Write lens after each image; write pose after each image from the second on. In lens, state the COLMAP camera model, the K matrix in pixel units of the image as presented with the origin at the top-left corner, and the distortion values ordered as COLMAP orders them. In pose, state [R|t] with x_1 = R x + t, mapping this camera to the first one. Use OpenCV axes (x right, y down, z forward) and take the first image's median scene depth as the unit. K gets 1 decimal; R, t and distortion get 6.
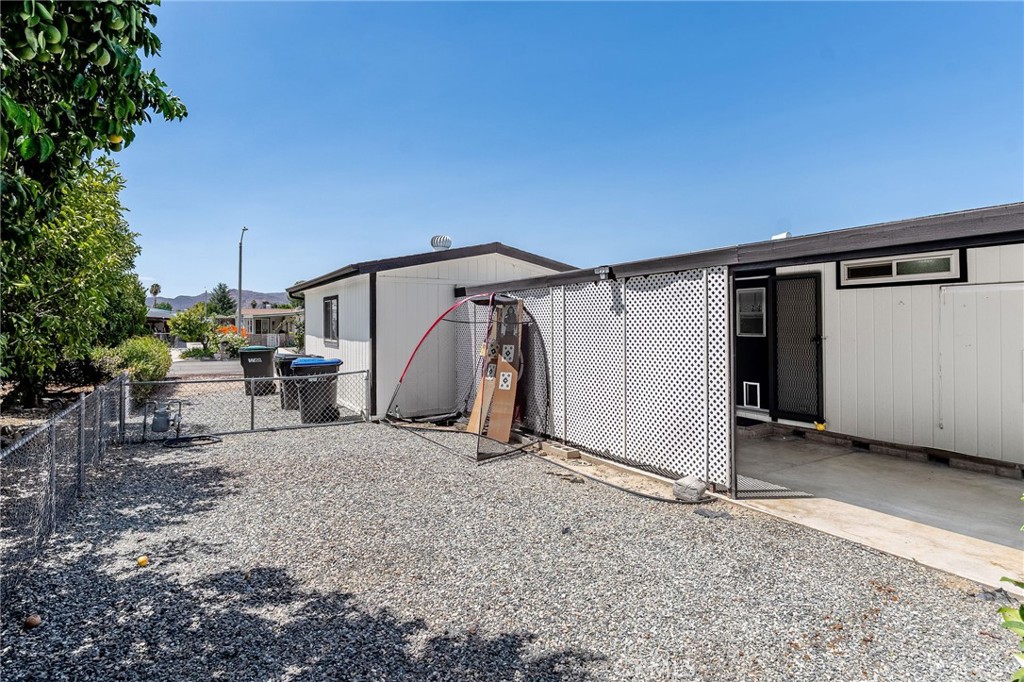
lens RADIAL K [[527.6, 0, 512.6], [0, 527.6, 328.8], [0, 0, 1]] dist [0.015294, -0.000086]
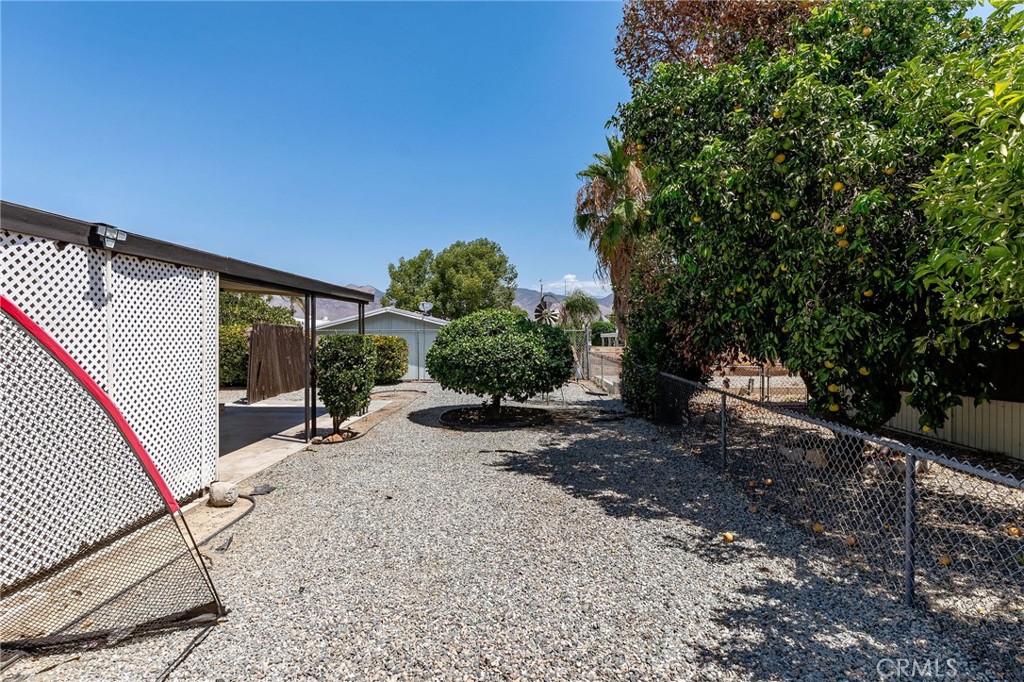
lens RADIAL K [[527.6, 0, 512.6], [0, 527.6, 328.8], [0, 0, 1]] dist [0.015294, -0.000086]
pose [[-0.843741, 0.011511, 0.536627, -0.566385], [0.009282, 0.999933, -0.006854, 0.005976], [-0.536670, -0.000802, -0.843792, 1.344014]]
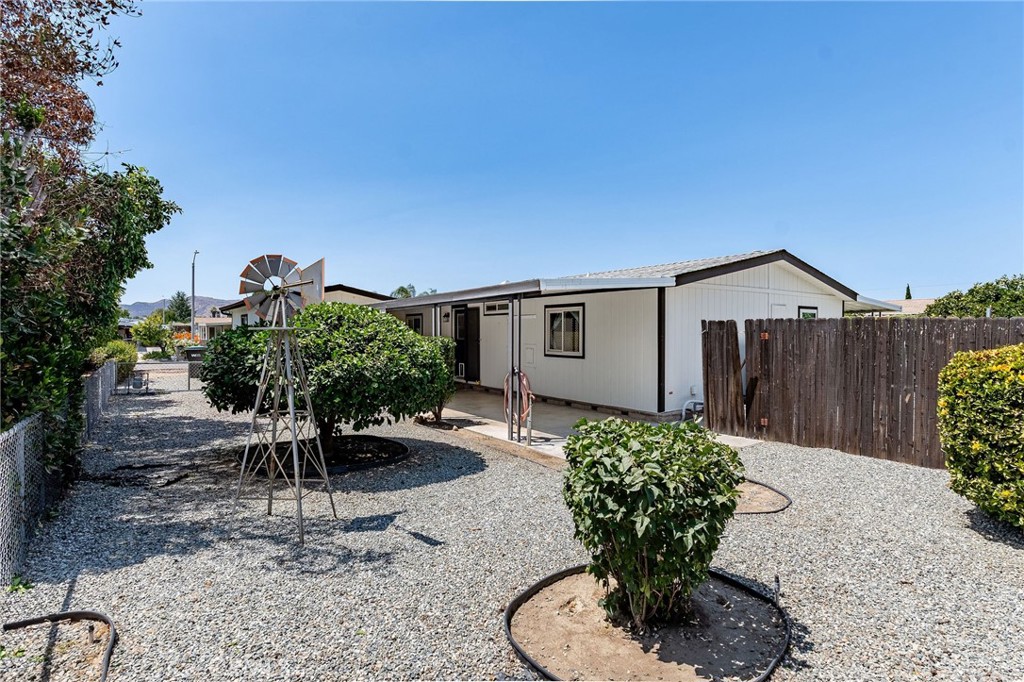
lens RADIAL K [[510.3, 0, 512.5], [0, 510.3, 347.1], [0, 0, 1]] dist [-0.000001, -0.000182]
pose [[0.997281, 0.000824, 0.073694, 0.410863], [-0.002372, 0.999778, 0.020922, 0.003173], [-0.073661, -0.021040, 0.997061, -0.696508]]
